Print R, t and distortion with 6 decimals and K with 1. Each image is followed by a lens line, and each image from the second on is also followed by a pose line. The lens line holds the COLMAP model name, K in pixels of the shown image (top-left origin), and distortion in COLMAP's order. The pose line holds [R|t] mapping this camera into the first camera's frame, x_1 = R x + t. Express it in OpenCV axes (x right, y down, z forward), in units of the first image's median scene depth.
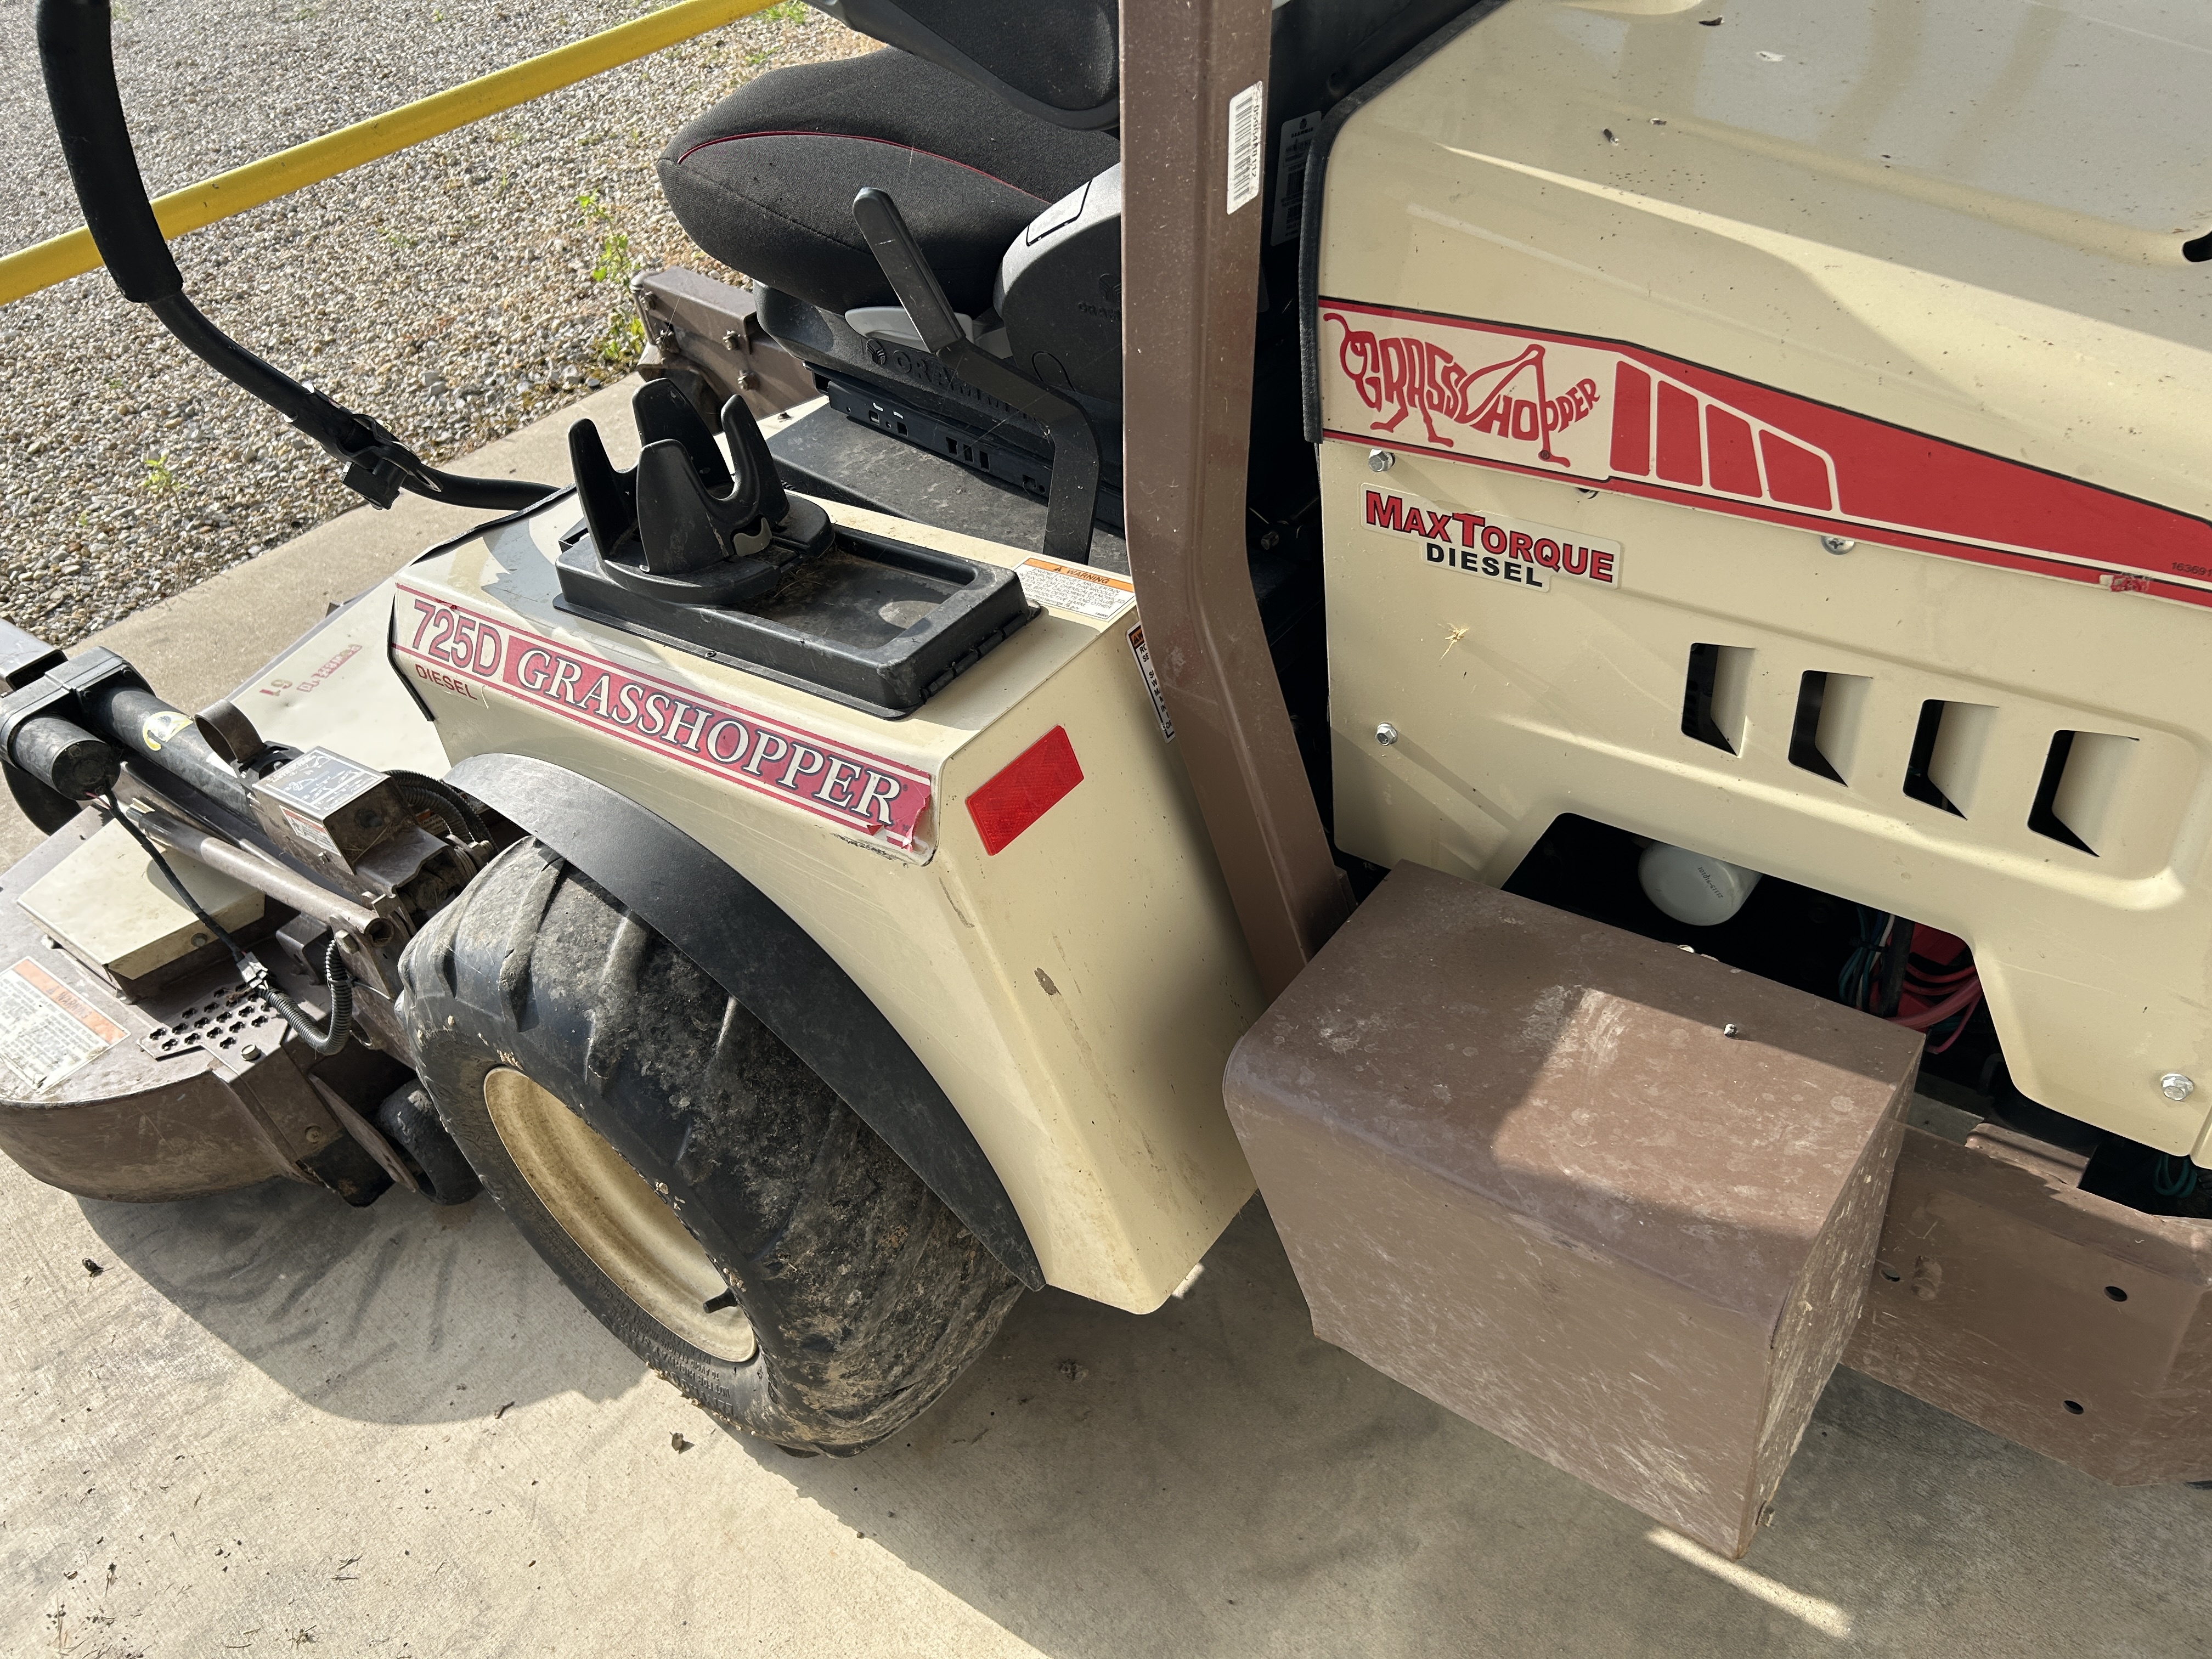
lens RADIAL K [[1675.2, 0, 1106.0], [0, 1675.2, 829.5], [0, 0, 1]] dist [0.071380, -0.093413]
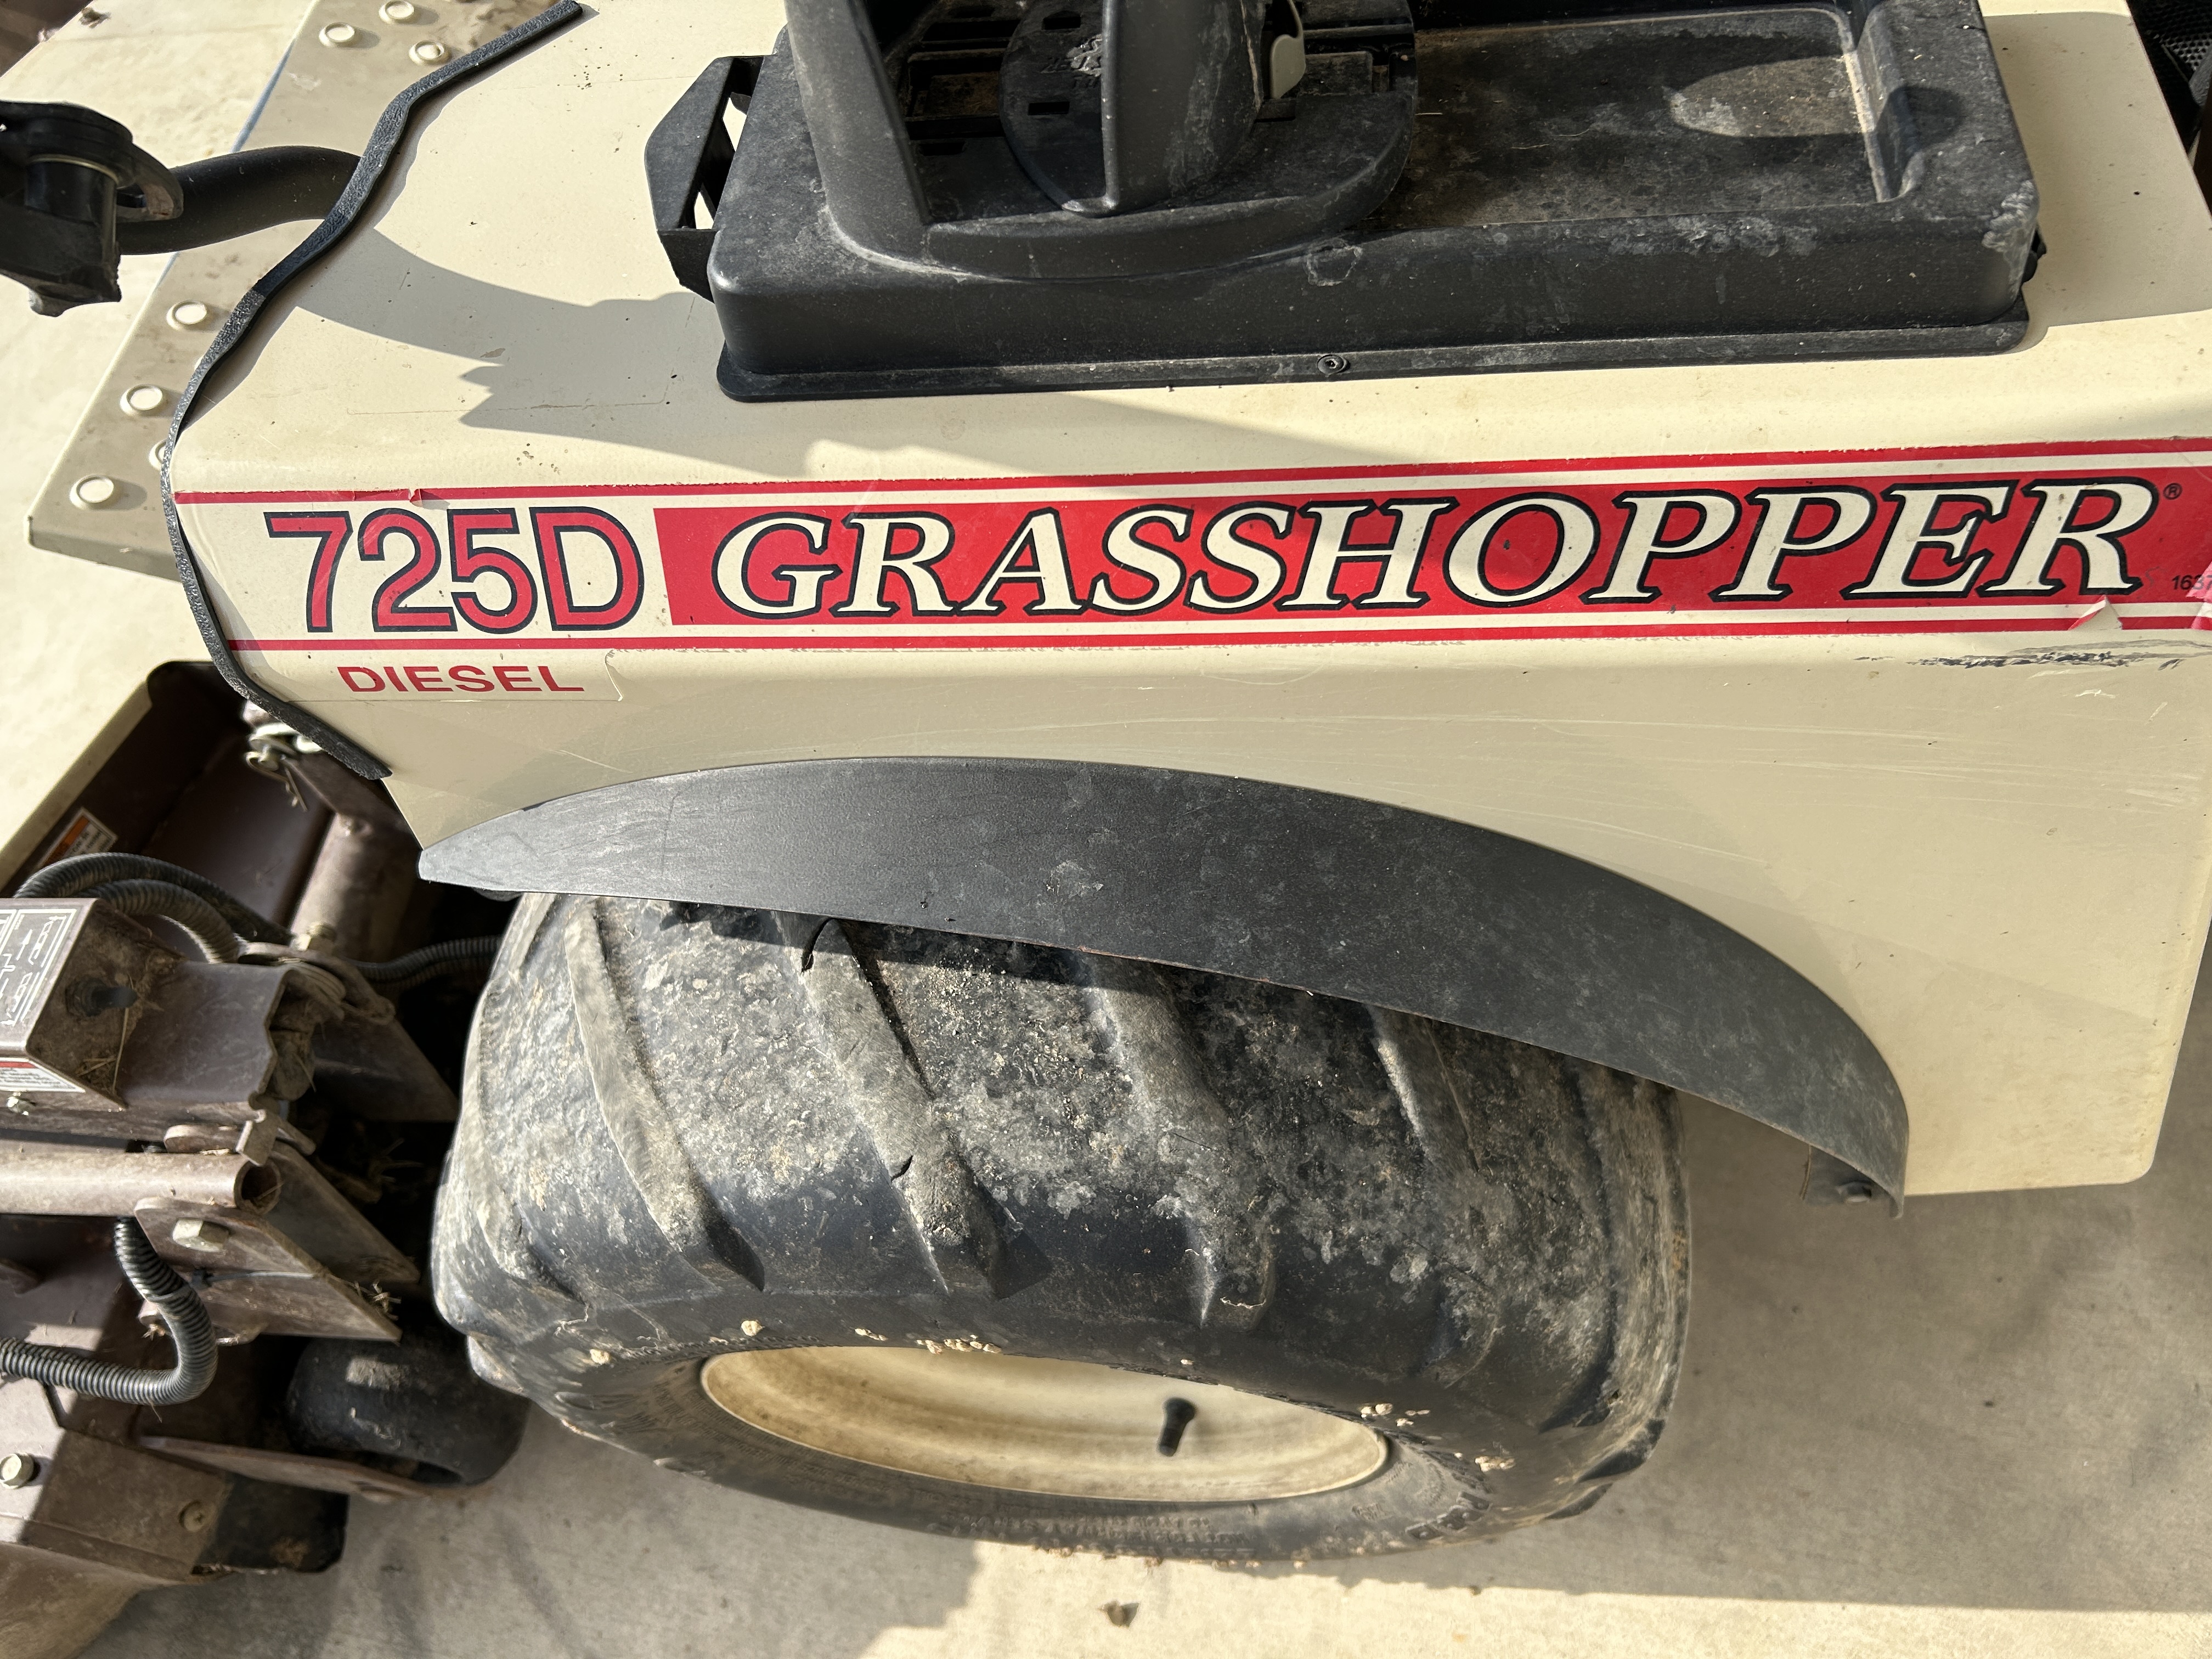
lens RADIAL K [[1675.2, 0, 1106.0], [0, 1675.2, 829.5], [0, 0, 1]] dist [0.071380, -0.093413]
pose [[0.847792, -0.421785, 0.321474, -0.420822], [0.324348, 0.891974, 0.314928, -0.137829], [-0.419579, -0.162724, 0.893014, 0.588456]]
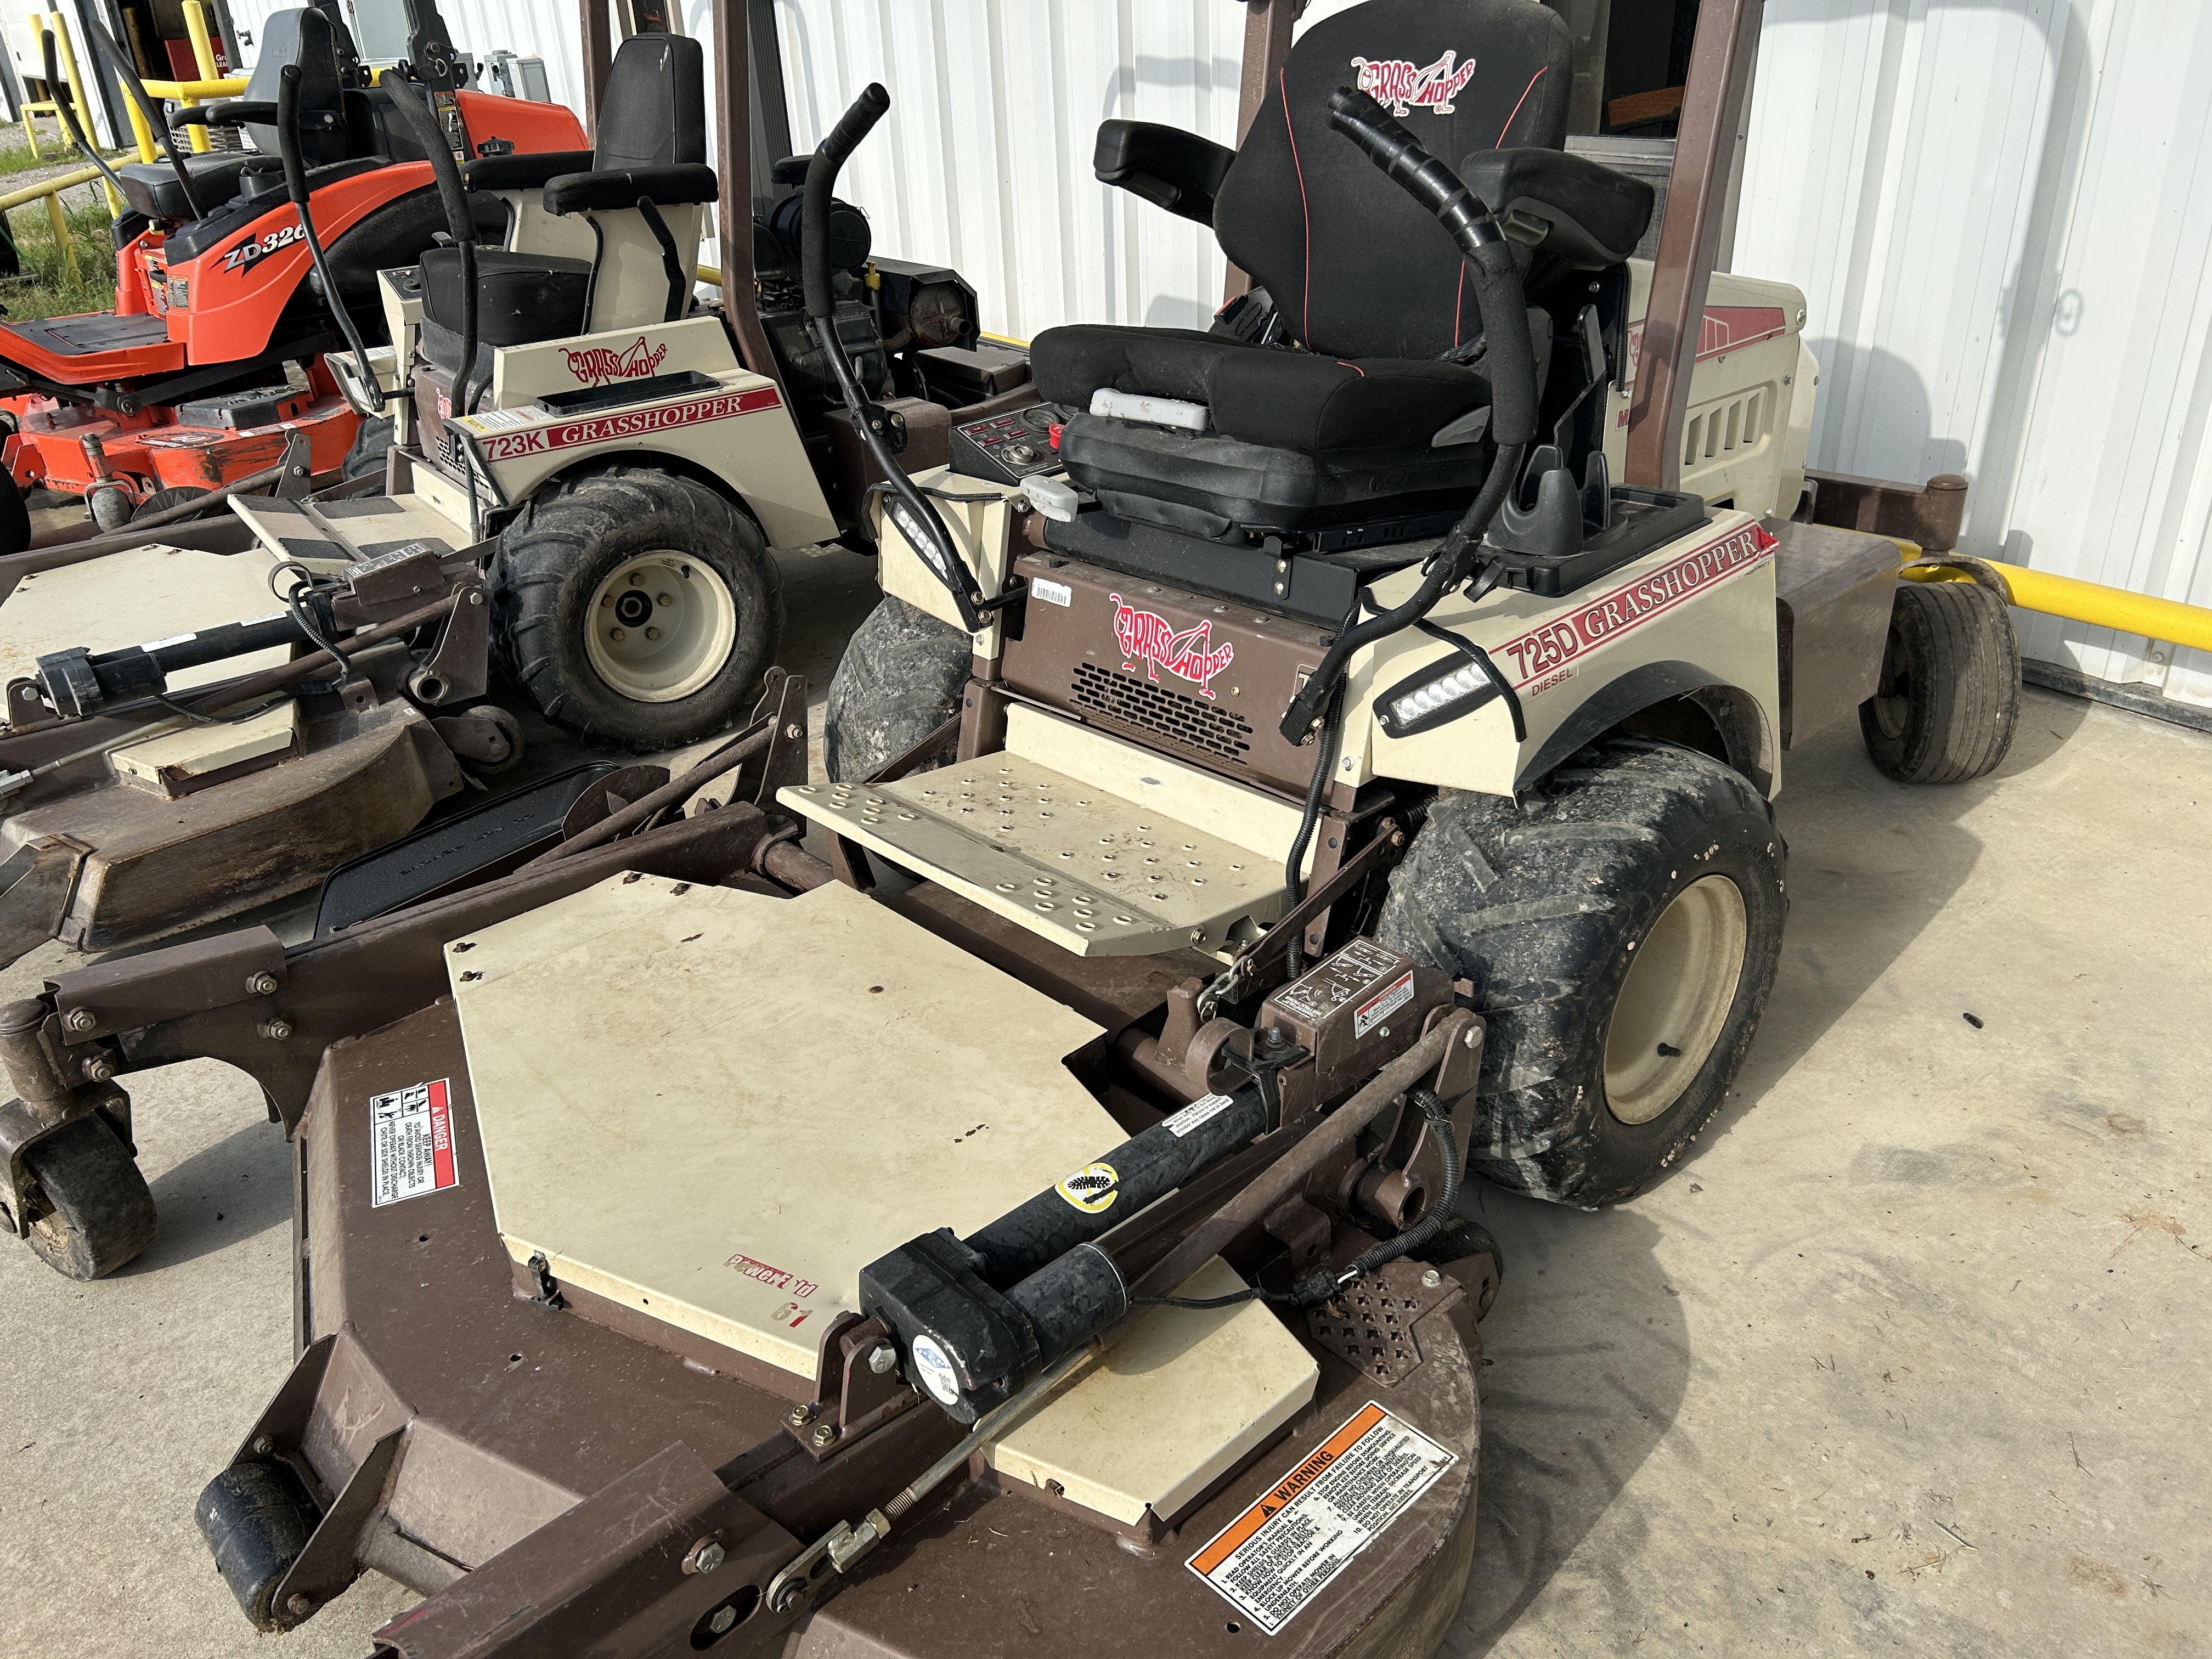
lens RADIAL K [[1675.2, 0, 1106.0], [0, 1675.2, 829.5], [0, 0, 1]] dist [0.071380, -0.093413]
pose [[0.157452, -0.312684, 0.936716, -1.915718], [0.639902, 0.754770, 0.144388, -0.462380], [-0.752153, 0.576672, 0.318927, 0.936615]]
